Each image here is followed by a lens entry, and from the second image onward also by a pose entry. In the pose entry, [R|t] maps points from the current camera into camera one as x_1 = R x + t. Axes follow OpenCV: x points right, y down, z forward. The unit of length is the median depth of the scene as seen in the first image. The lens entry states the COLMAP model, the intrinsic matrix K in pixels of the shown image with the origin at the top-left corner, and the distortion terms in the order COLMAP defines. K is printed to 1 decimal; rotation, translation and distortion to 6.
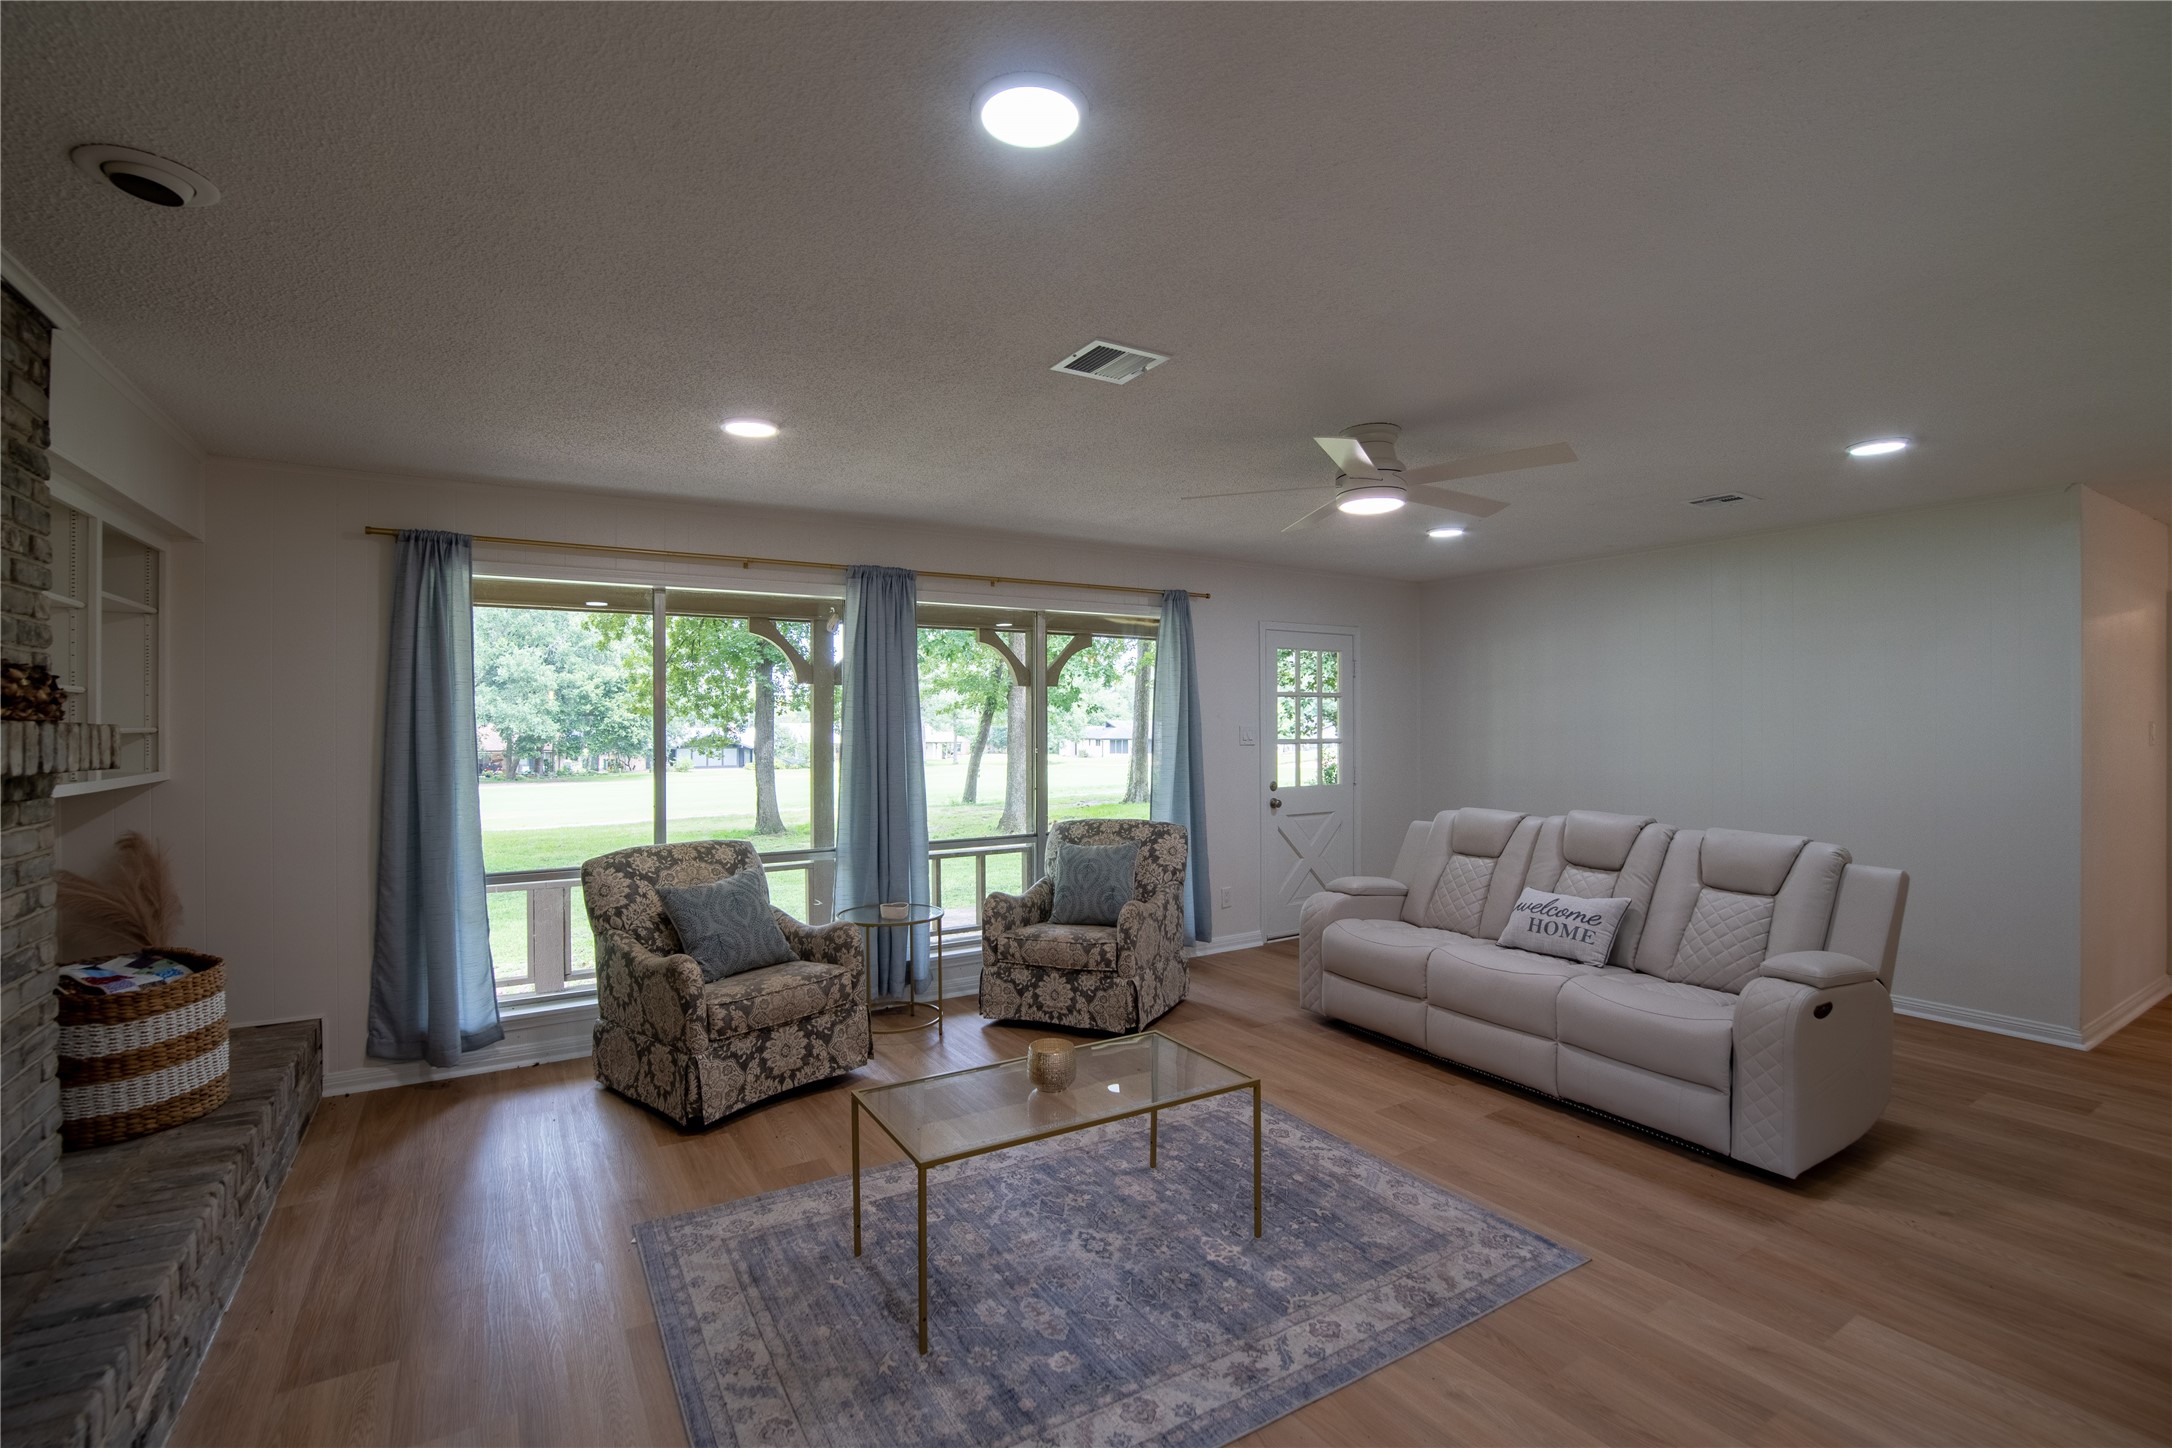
lens RADIAL K [[966.8, 0, 1084.0], [0, 966.8, 727.3], [0, 0, 1]] dist [-0.039619, 0.007883]
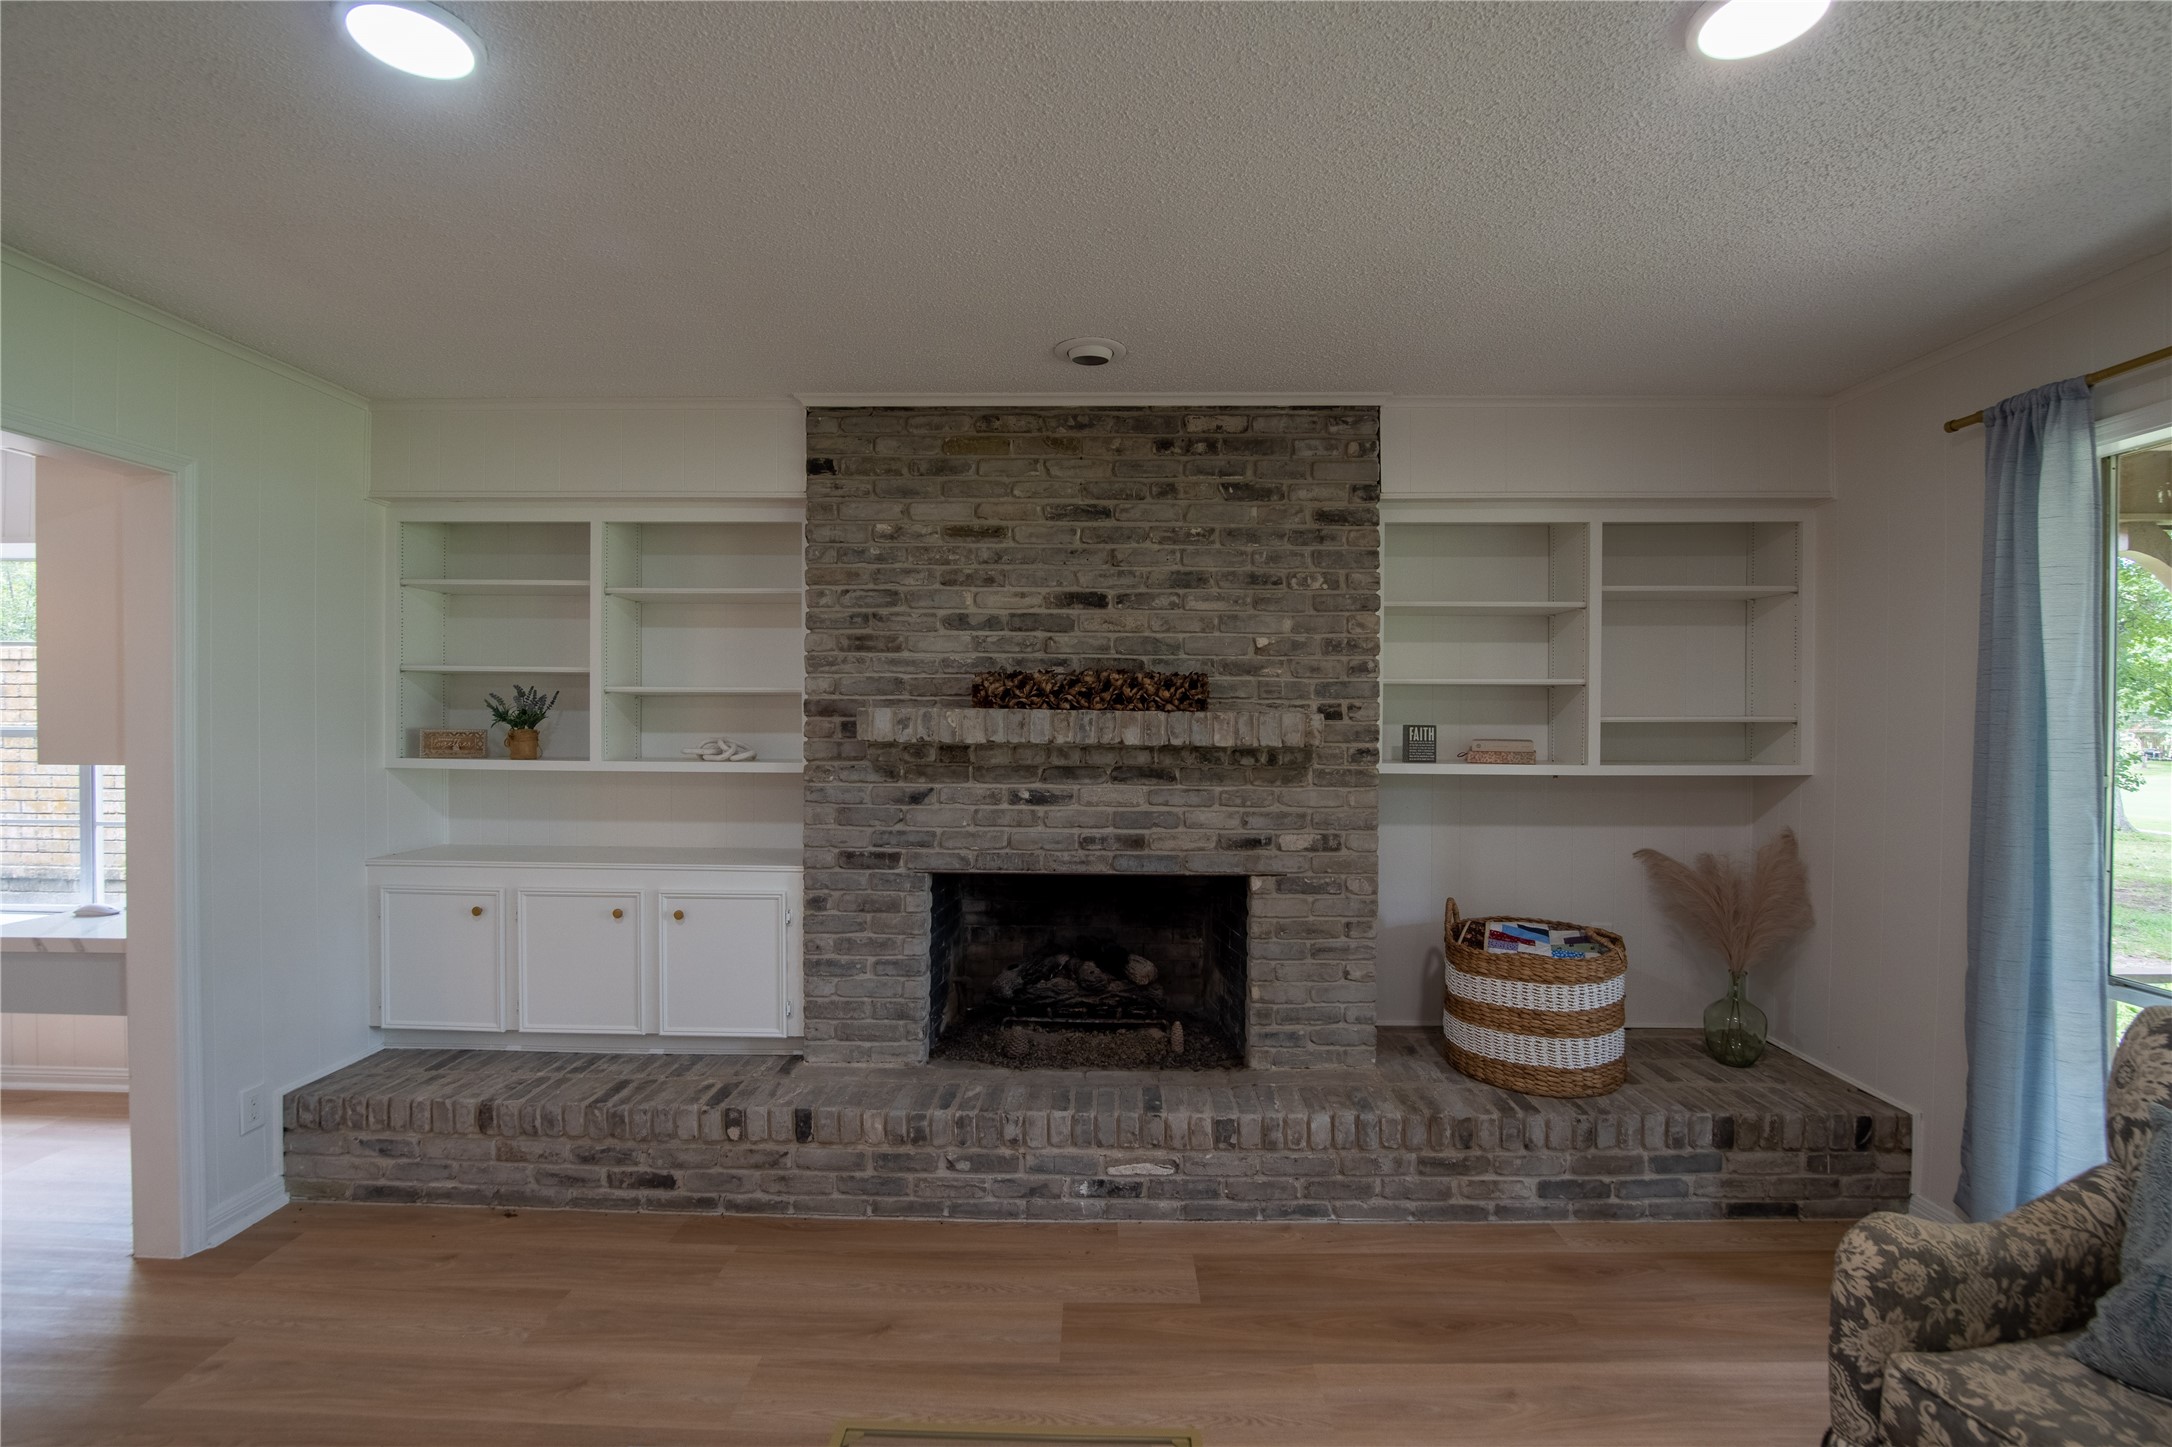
lens RADIAL K [[966.8, 0, 1084.0], [0, 966.8, 726.8], [0, 0, 1]] dist [-0.039619, 0.007883]
pose [[-0.542983, 0.010973, -0.839672, 0.137384], [-0.001837, 0.999897, 0.014256, -0.001347], [0.839742, 0.009283, -0.542907, 0.796120]]
